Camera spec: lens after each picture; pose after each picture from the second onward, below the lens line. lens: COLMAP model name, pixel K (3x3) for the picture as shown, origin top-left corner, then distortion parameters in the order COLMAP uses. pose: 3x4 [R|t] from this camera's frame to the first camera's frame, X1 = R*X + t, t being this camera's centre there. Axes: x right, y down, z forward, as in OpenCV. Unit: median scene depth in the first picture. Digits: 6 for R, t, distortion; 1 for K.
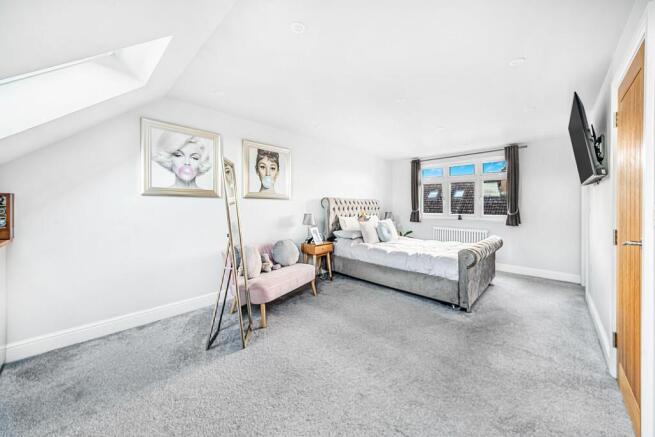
lens RADIAL K [[233.5, 0, 323.8], [0, 233.5, 207.2], [0, 0, 1]] dist [0.013205, -0.000107]
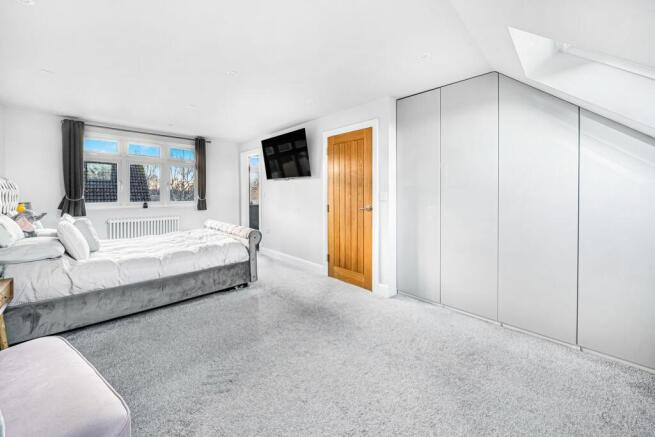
lens RADIAL K [[248.3, 0, 322.1], [0, 248.3, 194.4], [0, 0, 1]] dist [-0.000668, -0.000038]
pose [[0.035429, -0.005753, 0.999356, -0.356793], [0.004581, 0.999974, 0.005594, 0.001106], [-0.999362, 0.004380, 0.035455, 0.380957]]
